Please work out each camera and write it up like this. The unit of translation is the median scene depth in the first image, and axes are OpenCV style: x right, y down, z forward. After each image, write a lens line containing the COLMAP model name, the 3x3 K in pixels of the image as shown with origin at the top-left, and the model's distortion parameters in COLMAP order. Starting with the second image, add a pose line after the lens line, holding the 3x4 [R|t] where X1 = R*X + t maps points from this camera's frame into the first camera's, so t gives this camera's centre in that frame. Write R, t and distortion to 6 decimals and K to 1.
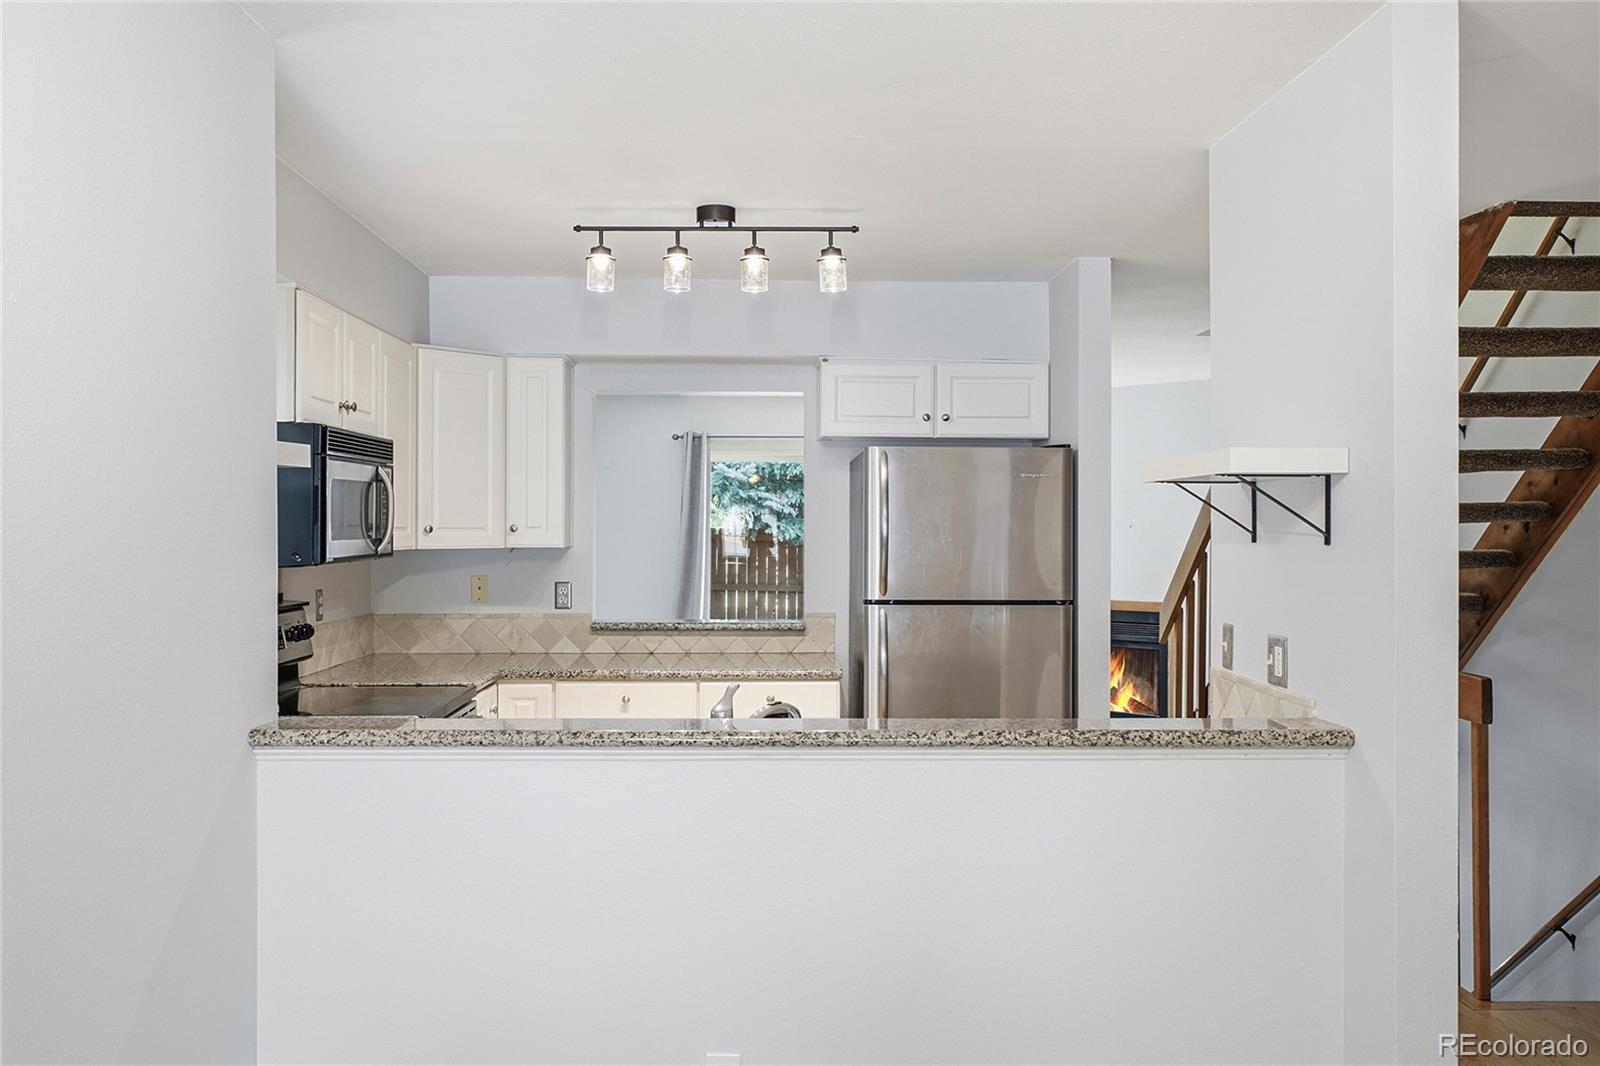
lens RADIAL K [[1180.4, 0, 802.6], [0, 1180.4, 533.9], [0, 0, 1]] dist [-0.004986, -0.000576]
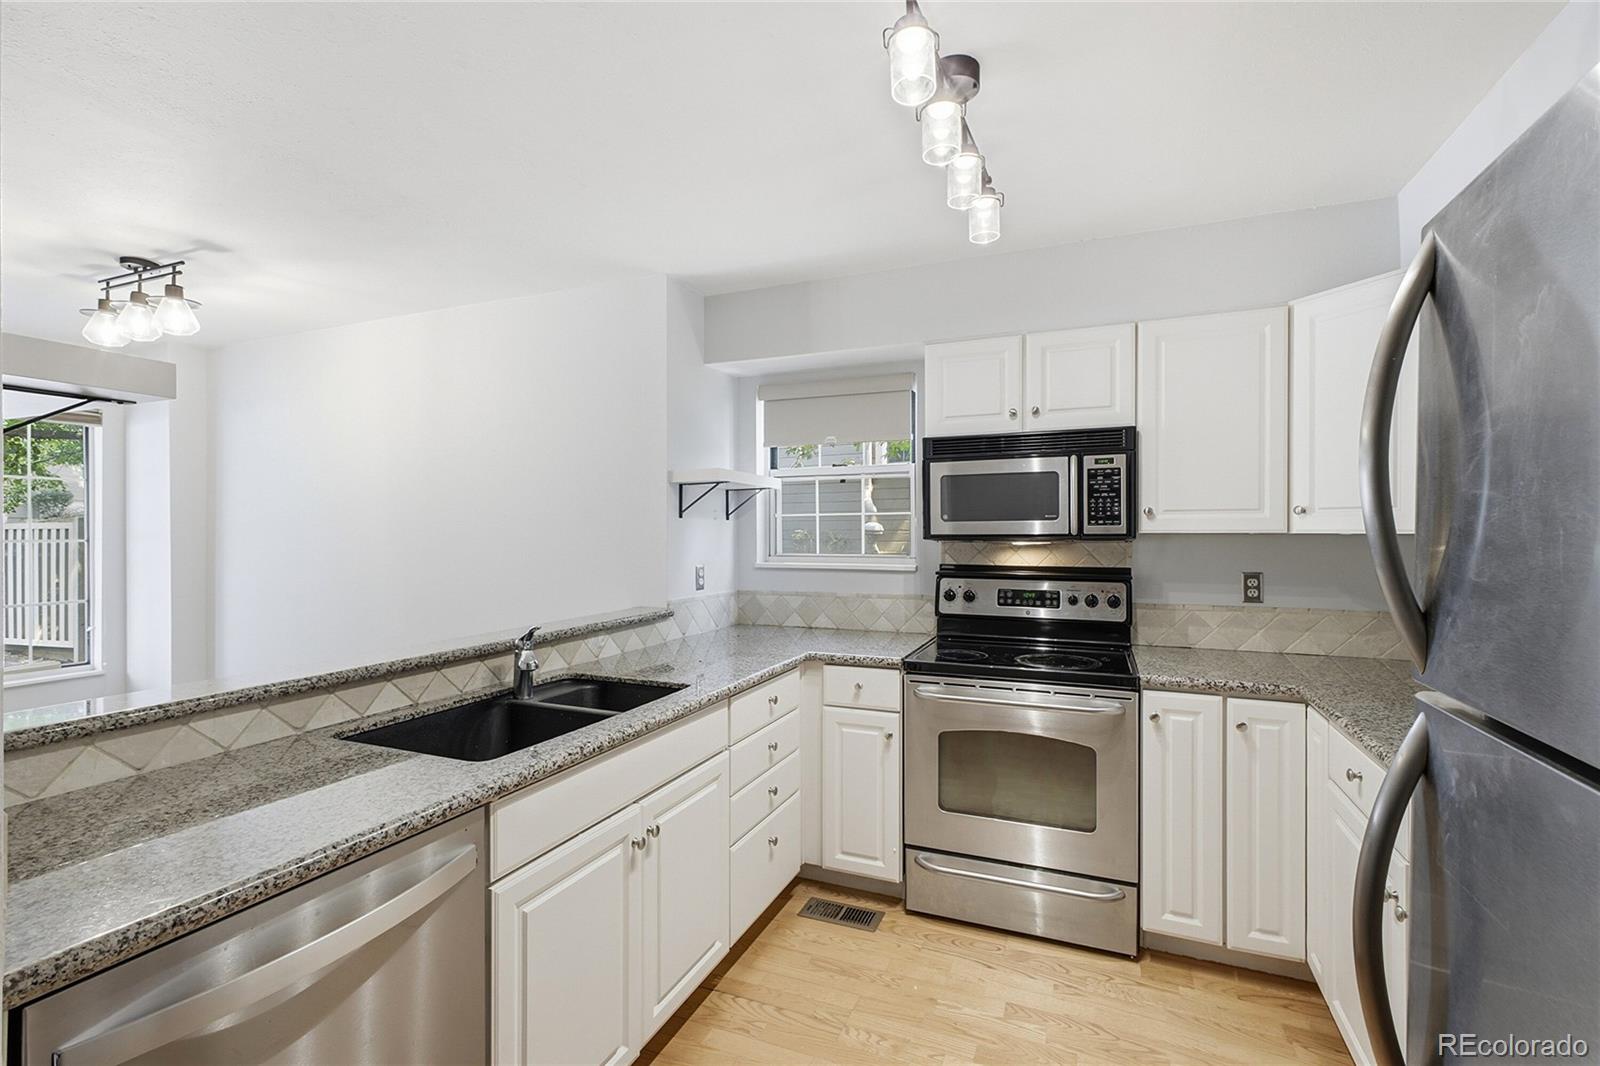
lens RADIAL K [[707.9, 0, 810.0], [0, 707.9, 534.6], [0, 0, 1]] dist [0.001512, 0.000334]
pose [[-0.371327, 0.001498, -0.928501, 0.303749], [-0.004457, 0.999984, 0.003395, 0.014148], [0.928492, 0.005399, -0.371314, 0.874341]]
